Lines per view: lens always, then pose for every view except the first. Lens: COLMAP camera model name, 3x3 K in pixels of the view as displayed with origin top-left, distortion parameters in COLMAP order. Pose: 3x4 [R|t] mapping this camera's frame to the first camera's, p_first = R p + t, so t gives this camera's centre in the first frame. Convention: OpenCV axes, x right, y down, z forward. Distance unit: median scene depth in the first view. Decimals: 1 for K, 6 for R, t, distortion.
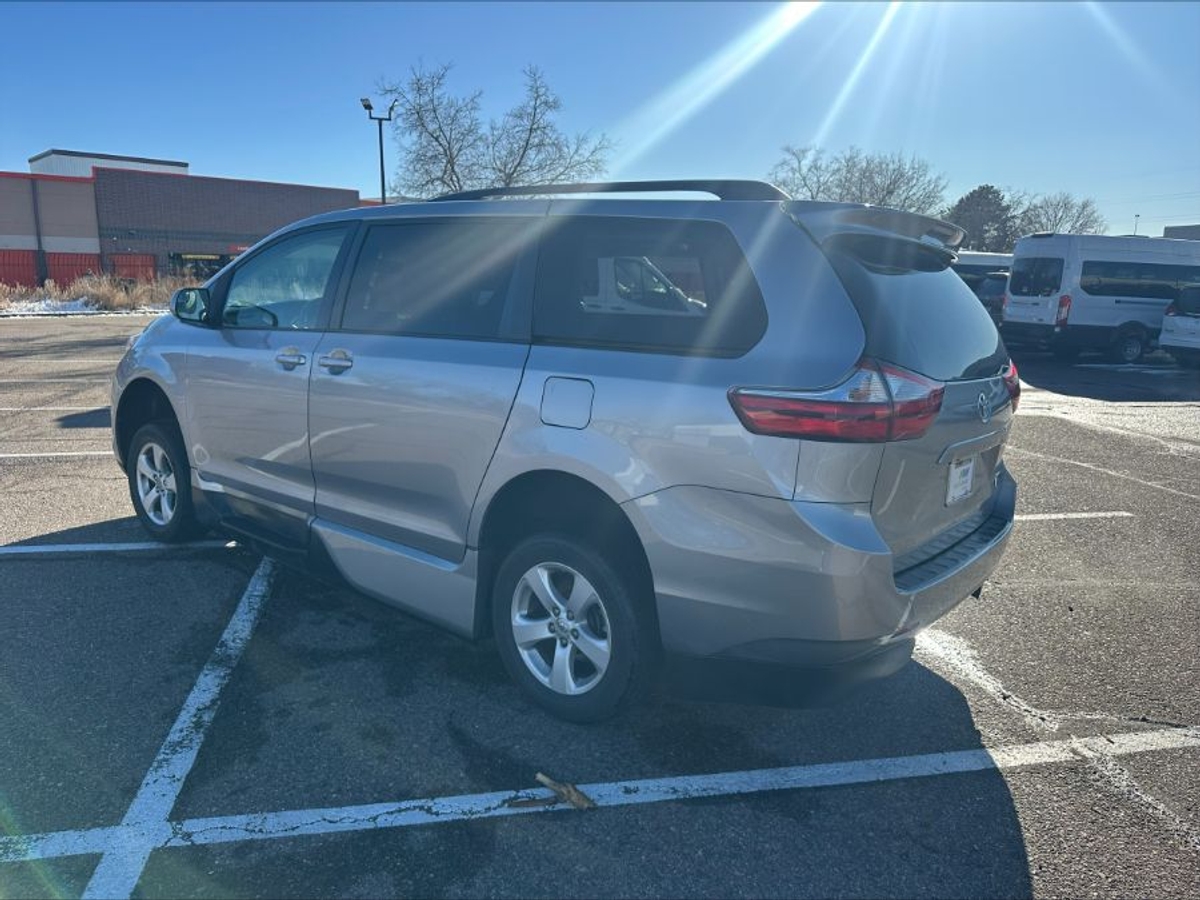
lens RADIAL K [[845.3, 0, 592.8], [0, 845.3, 441.4], [0, 0, 1]] dist [0.025320, -0.032360]
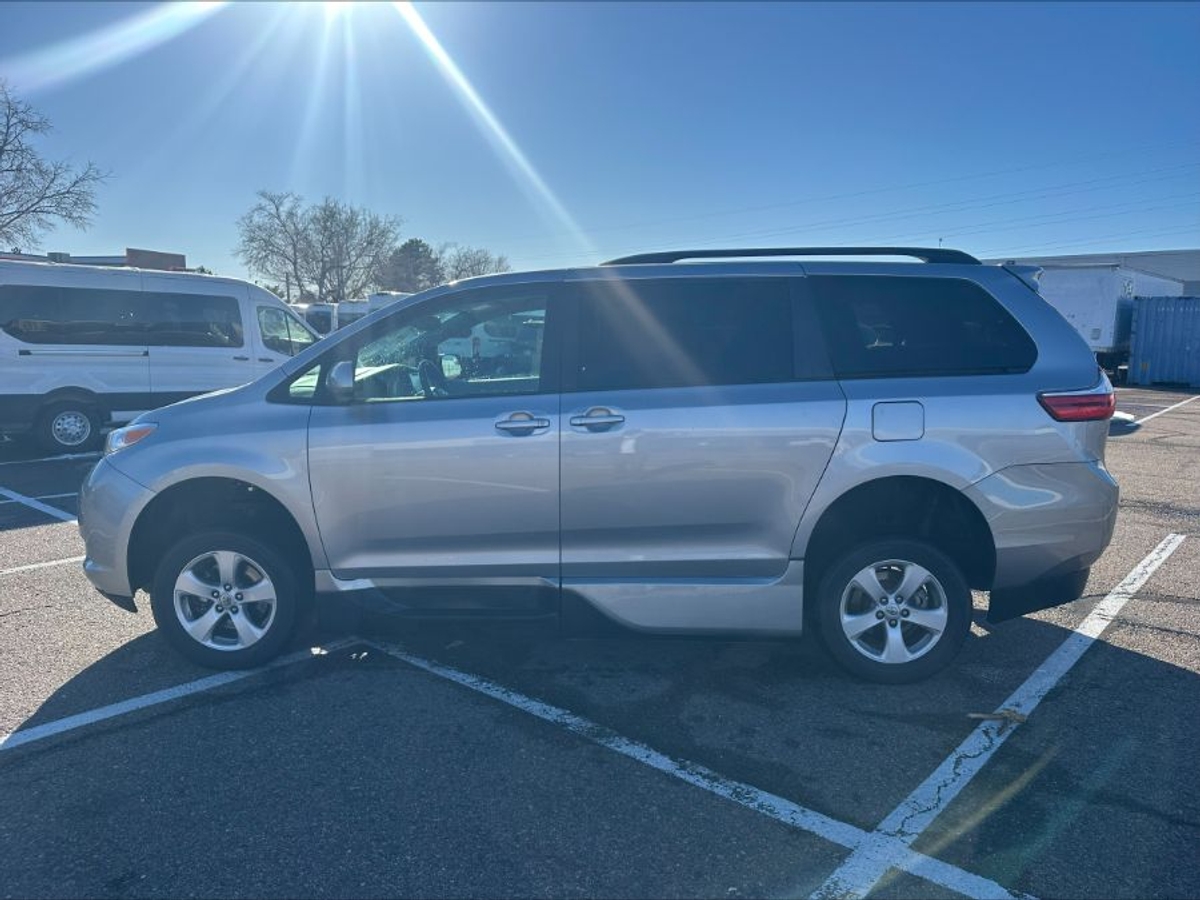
lens RADIAL K [[845.3, 0, 591.9], [0, 845.3, 448.1], [0, 0, 1]] dist [0.025320, -0.032360]
pose [[0.802588, -0.097289, 0.588546, -0.881922], [0.123466, 0.992339, -0.004331, -0.056546], [-0.583616, 0.076141, 0.808452, 0.177325]]
